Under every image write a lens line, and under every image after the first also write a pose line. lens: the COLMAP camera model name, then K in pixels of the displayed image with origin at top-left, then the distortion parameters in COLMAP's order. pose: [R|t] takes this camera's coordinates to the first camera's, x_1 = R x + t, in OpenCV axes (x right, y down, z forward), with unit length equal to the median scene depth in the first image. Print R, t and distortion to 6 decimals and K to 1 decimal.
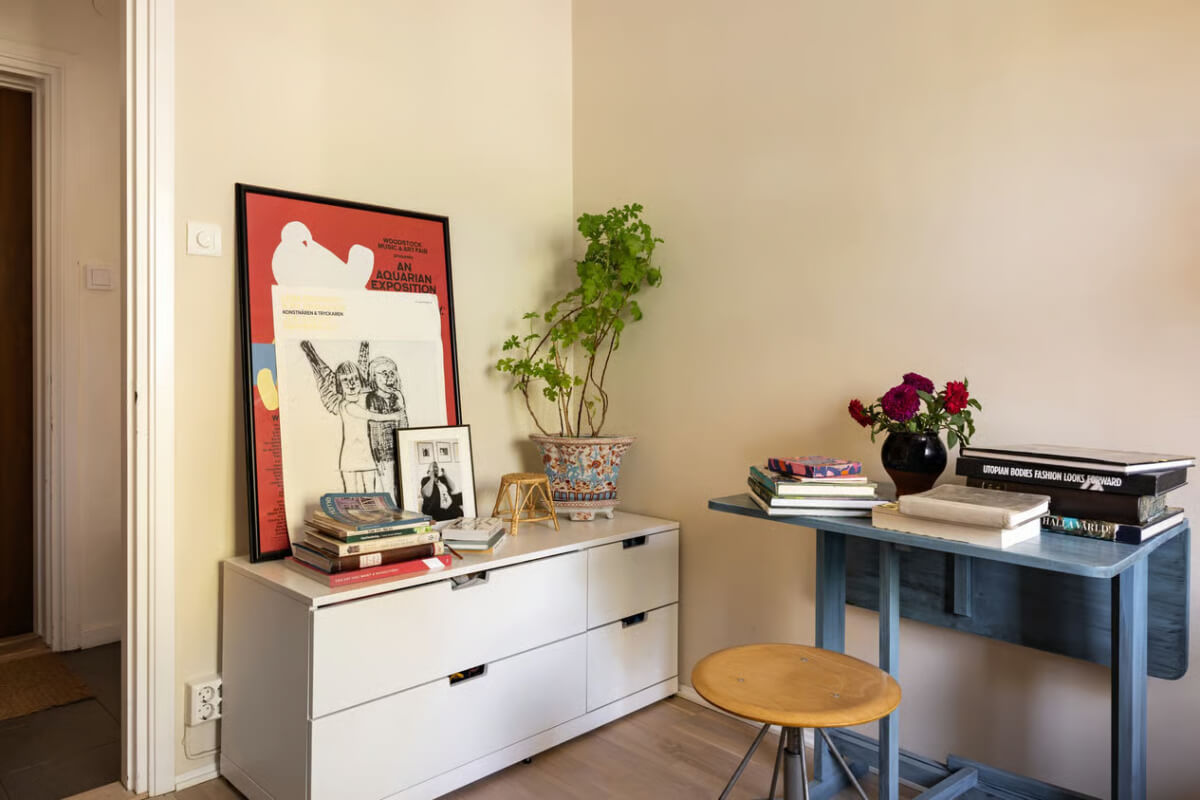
lens RADIAL K [[811.6, 0, 598.3], [0, 811.6, 390.1], [0, 0, 1]] dist [0.002011, 0.001788]
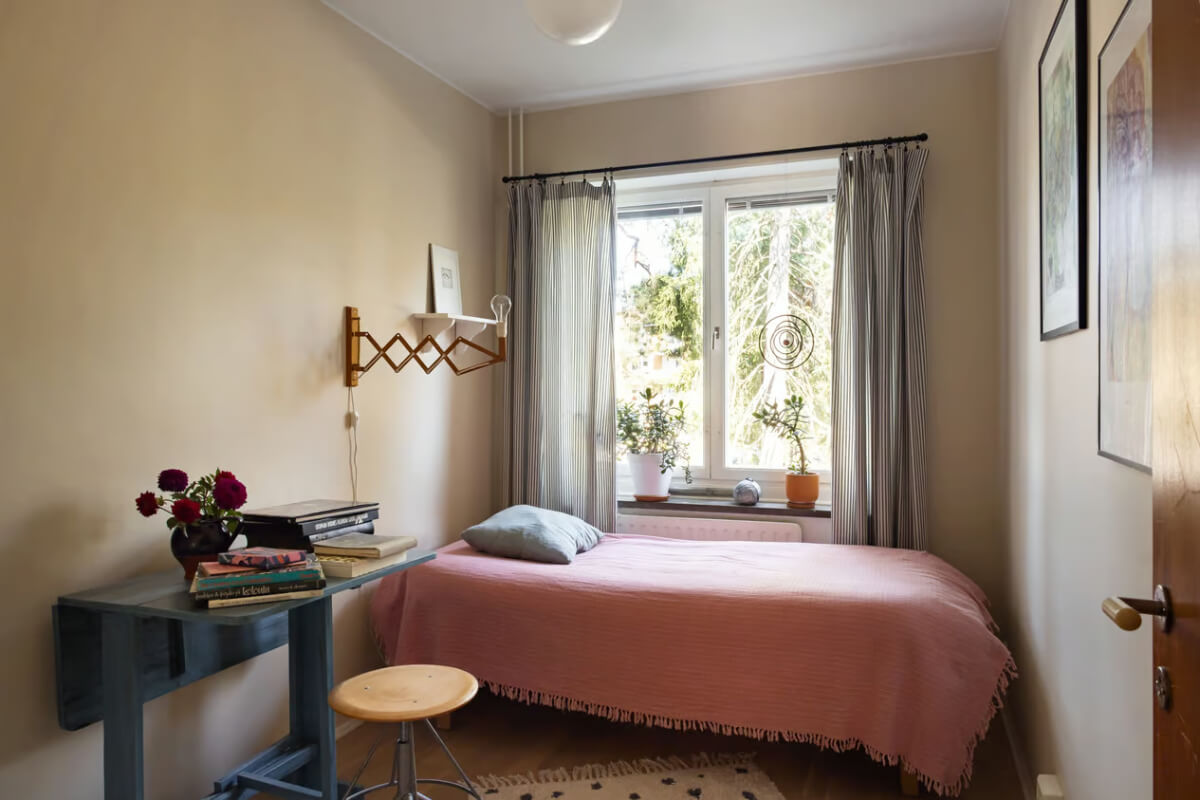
lens RADIAL K [[811.6, 0, 598.3], [0, 811.6, 390.1], [0, 0, 1]] dist [0.002011, 0.001788]
pose [[-0.409768, -0.002474, 0.912186, -0.992707], [0.038929, 0.999038, 0.020197, -0.147871], [-0.911359, 0.043786, -0.409278, 1.065249]]
